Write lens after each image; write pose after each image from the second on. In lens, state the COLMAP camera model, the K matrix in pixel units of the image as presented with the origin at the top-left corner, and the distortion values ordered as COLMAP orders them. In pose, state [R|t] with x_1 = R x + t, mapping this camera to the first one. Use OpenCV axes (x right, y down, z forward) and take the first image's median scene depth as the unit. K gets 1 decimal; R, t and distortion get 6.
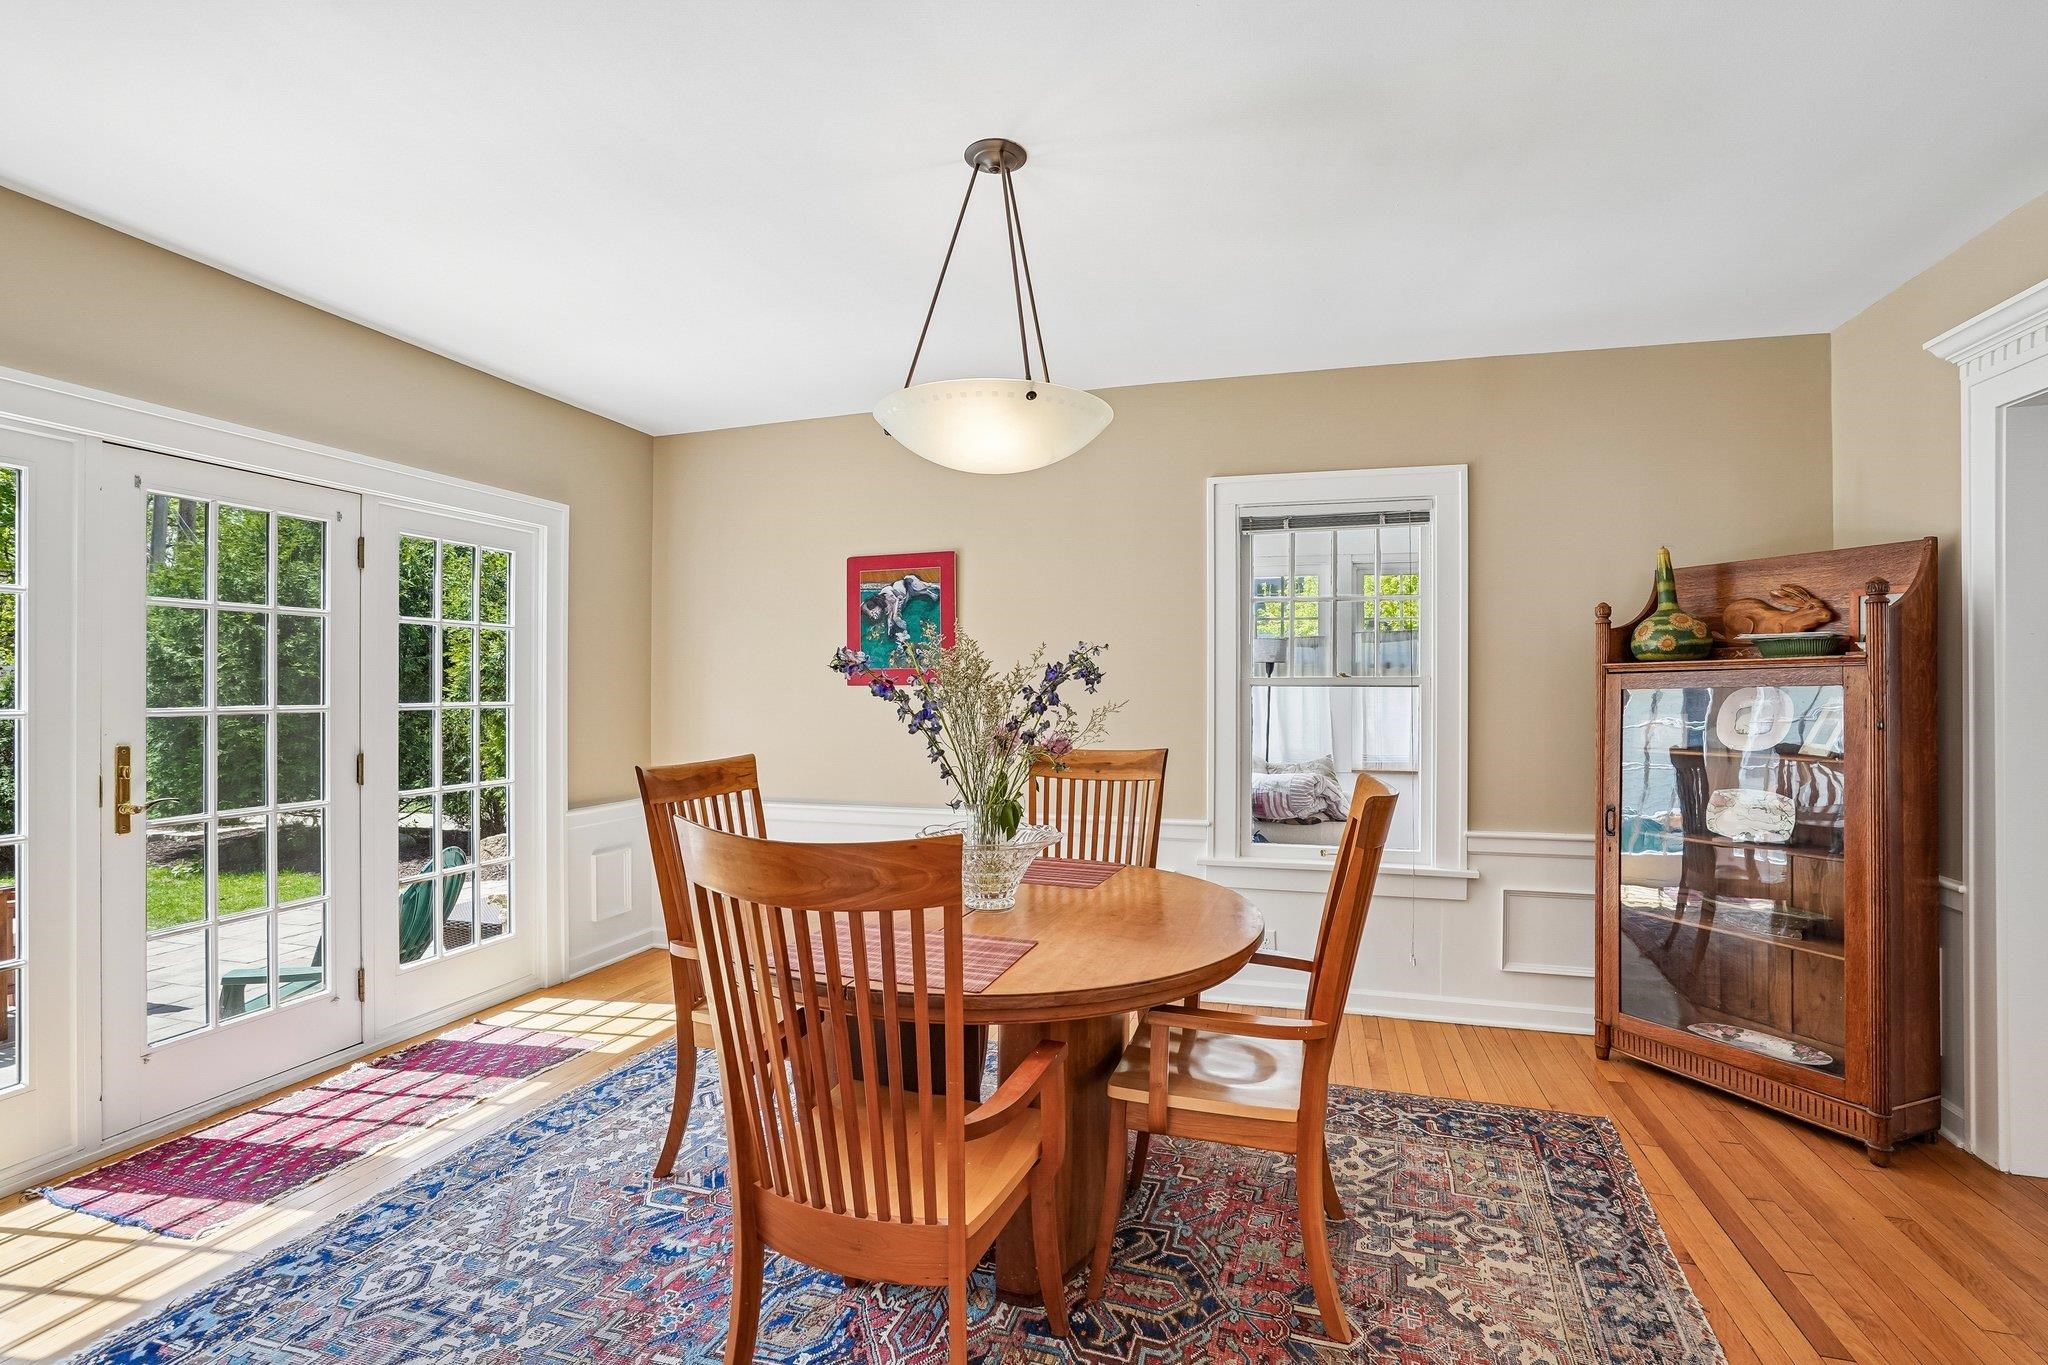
lens RADIAL K [[954.5, 0, 1013.7], [0, 954.5, 685.1], [0, 0, 1]] dist [-0.050565, 0.026474]
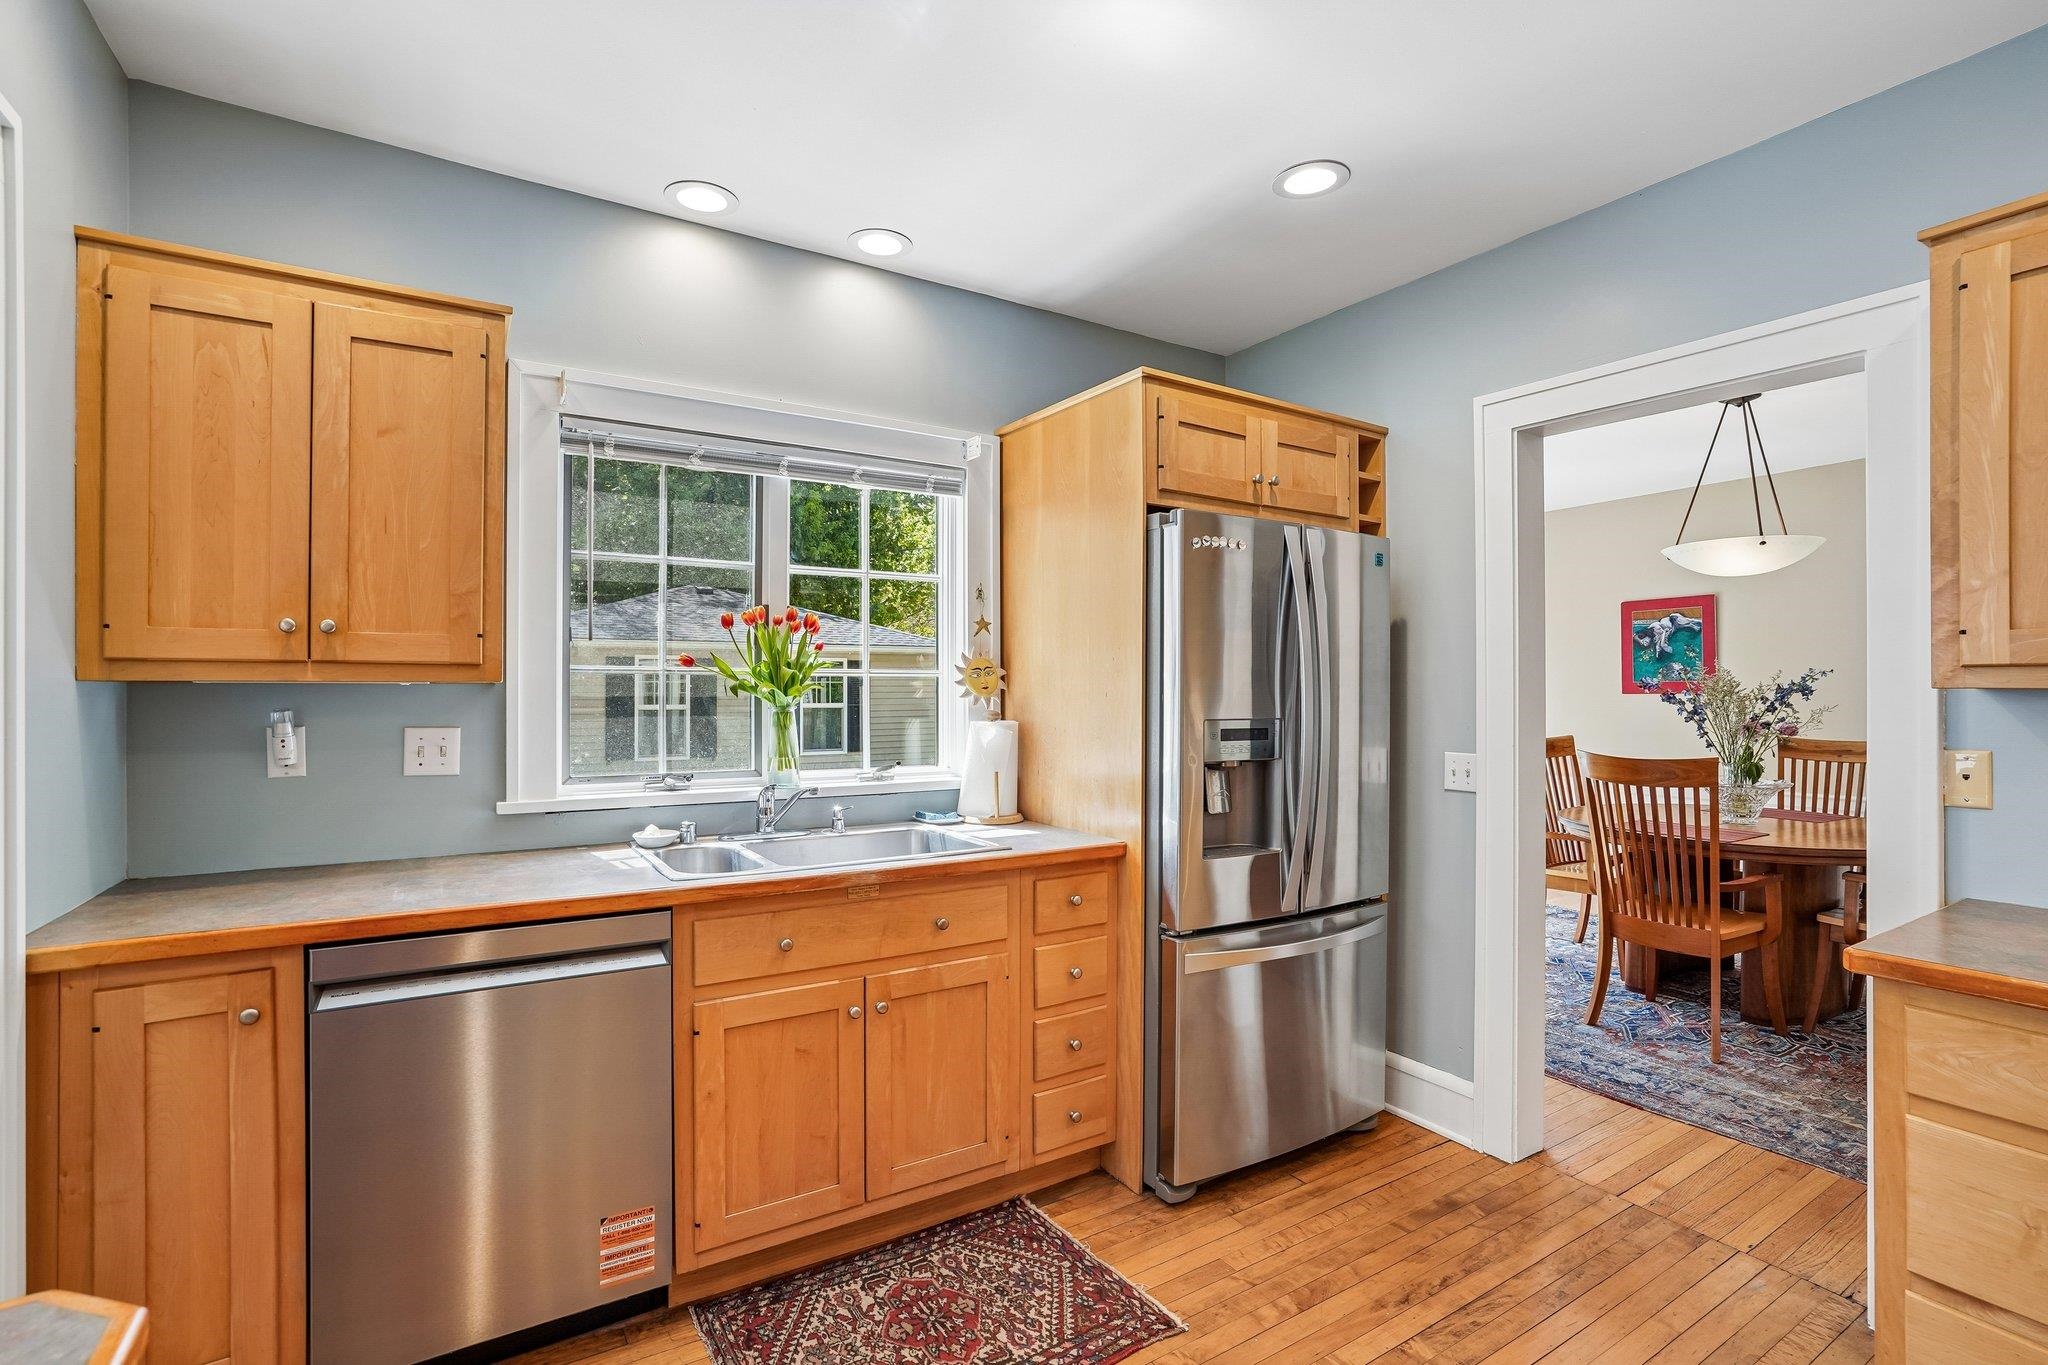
lens RADIAL K [[954.5, 0, 1013.7], [0, 954.5, 685.1], [0, 0, 1]] dist [-0.050565, 0.026474]
pose [[0.760816, -0.004114, -0.648955, 0.070347], [0.000848, 0.999985, -0.005345, -0.010784], [0.648967, 0.003516, 0.760808, -1.103947]]
